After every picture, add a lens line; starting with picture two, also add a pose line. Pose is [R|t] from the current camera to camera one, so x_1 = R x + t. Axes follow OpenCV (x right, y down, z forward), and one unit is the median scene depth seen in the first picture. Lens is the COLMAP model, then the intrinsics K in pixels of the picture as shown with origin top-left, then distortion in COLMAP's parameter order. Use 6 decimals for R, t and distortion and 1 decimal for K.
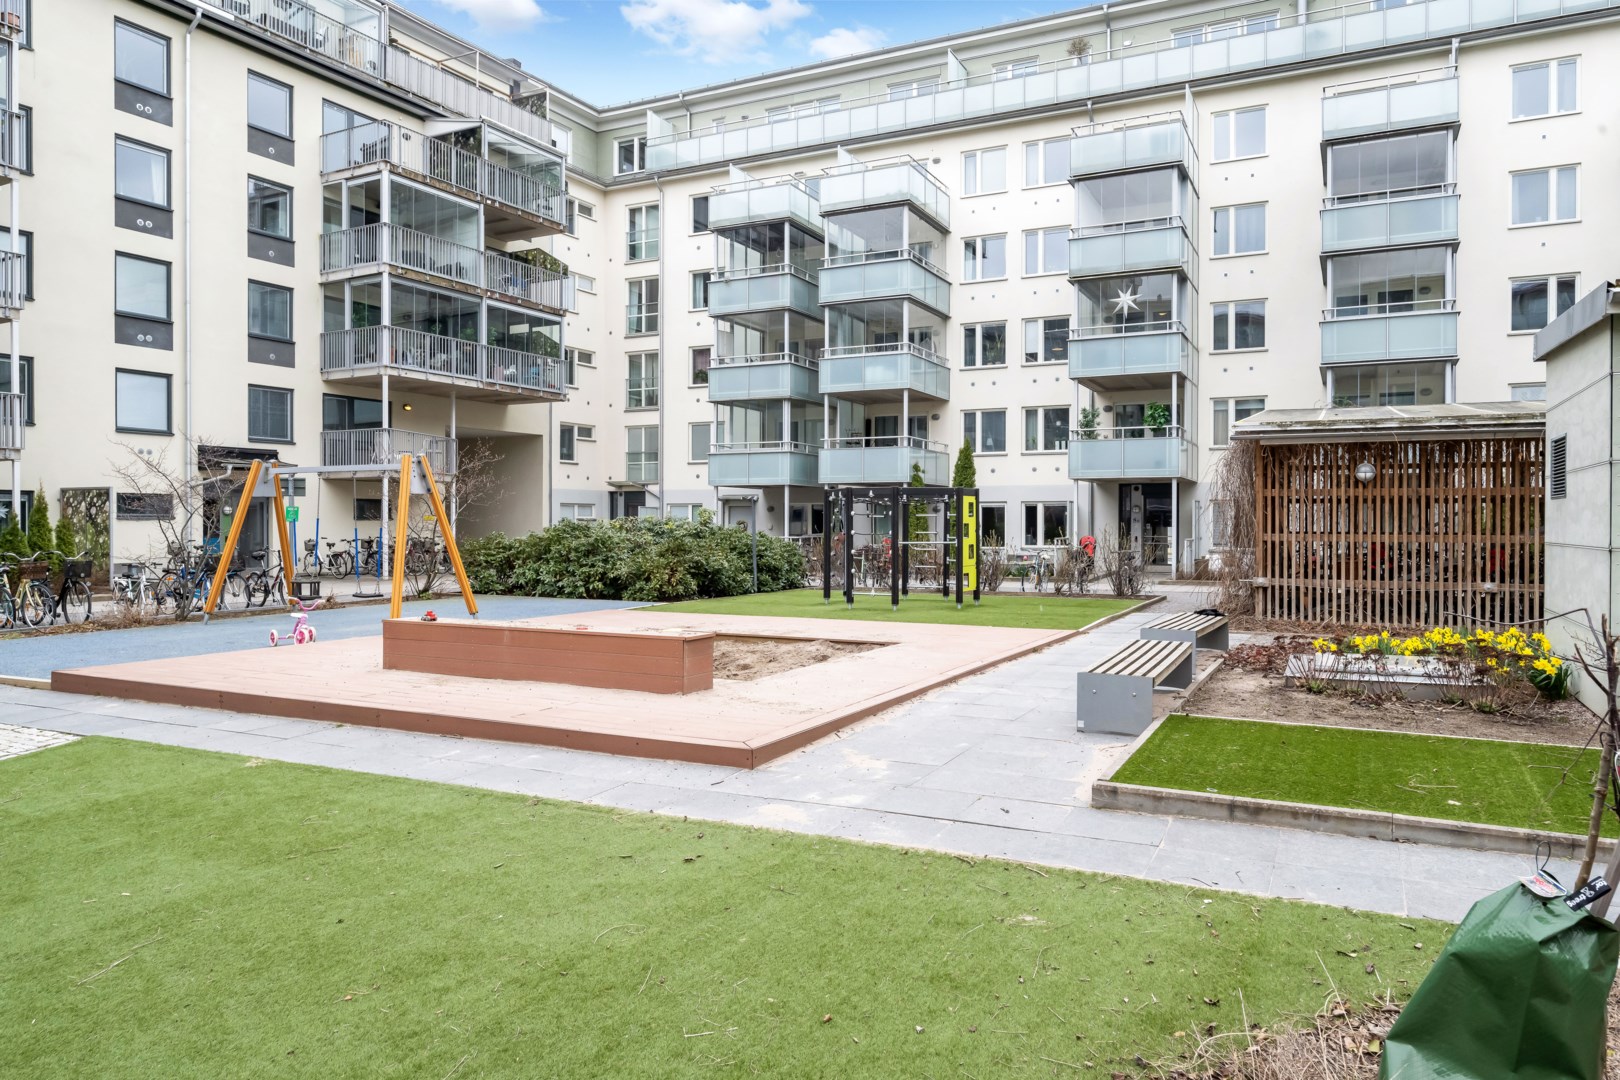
lens RADIAL K [[1096.3, 0, 797.8], [0, 1096.3, 531.7], [0, 0, 1]] dist [-0.002174, 0.002312]
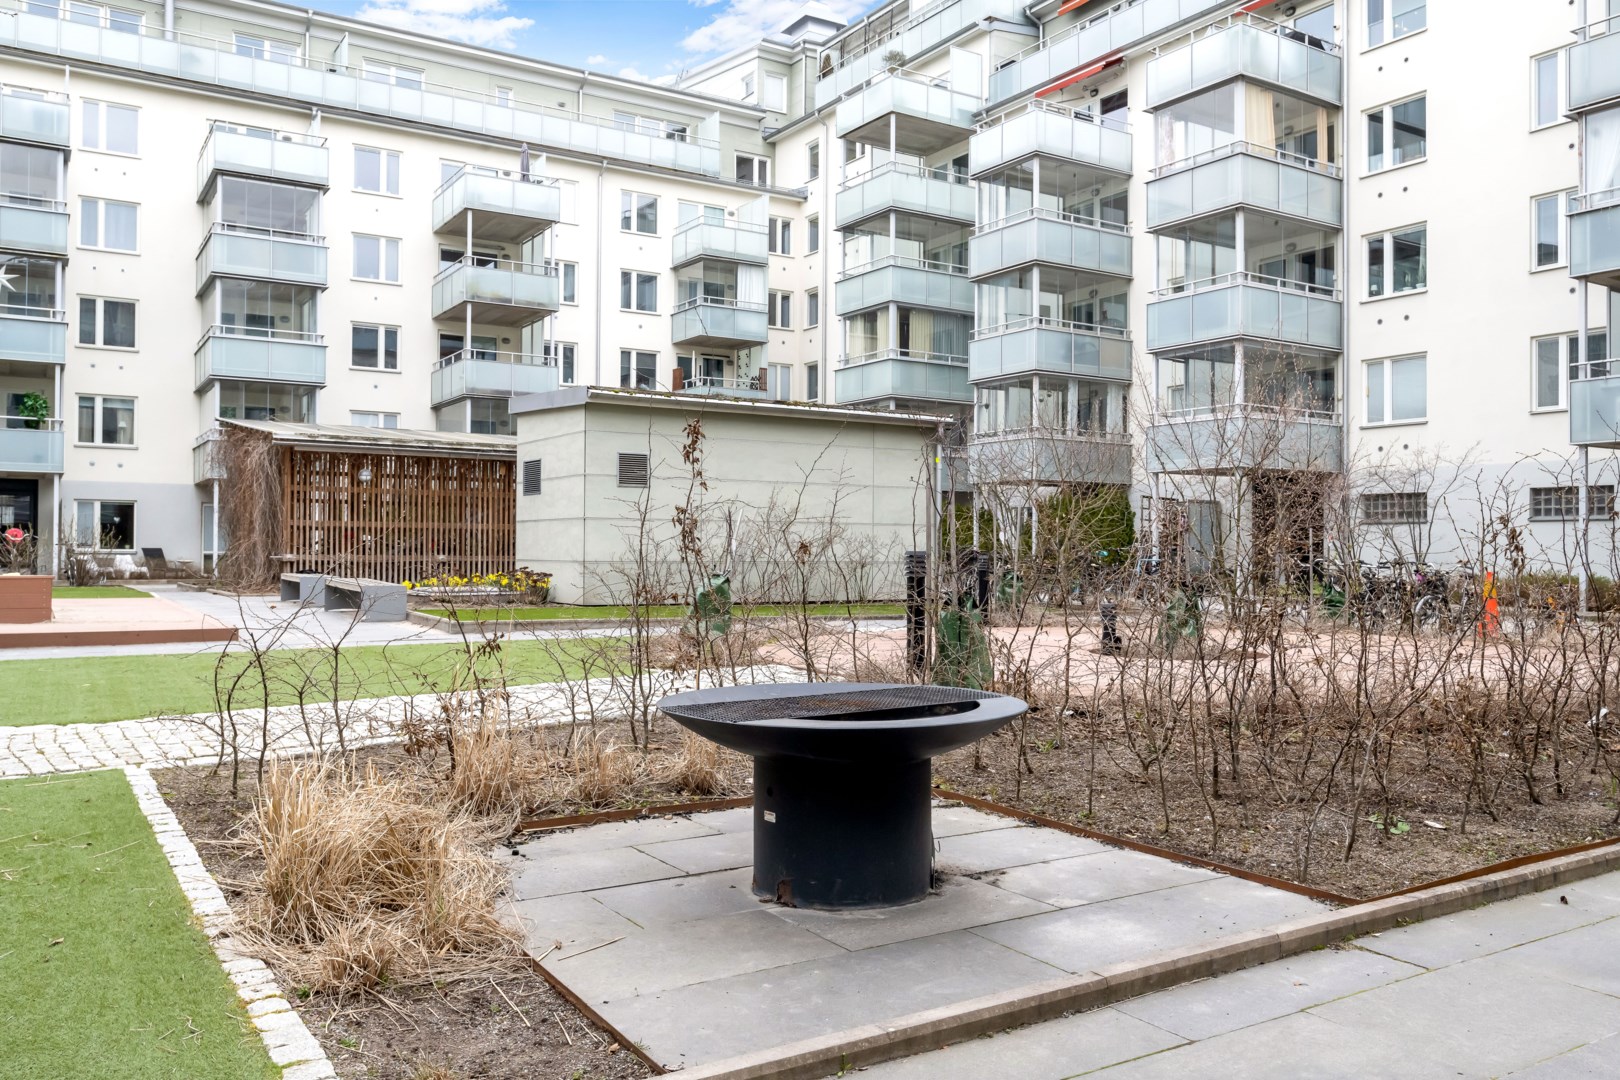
lens RADIAL K [[1237.7, 0, 798.9], [0, 1237.7, 529.6], [0, 0, 1]] dist [-0.012196, 0.002469]
pose [[0.533368, 0.018272, 0.845686, -0.220101], [-0.004152, 0.999811, -0.018983, 0.017655], [-0.845873, 0.006614, 0.533343, -0.123142]]
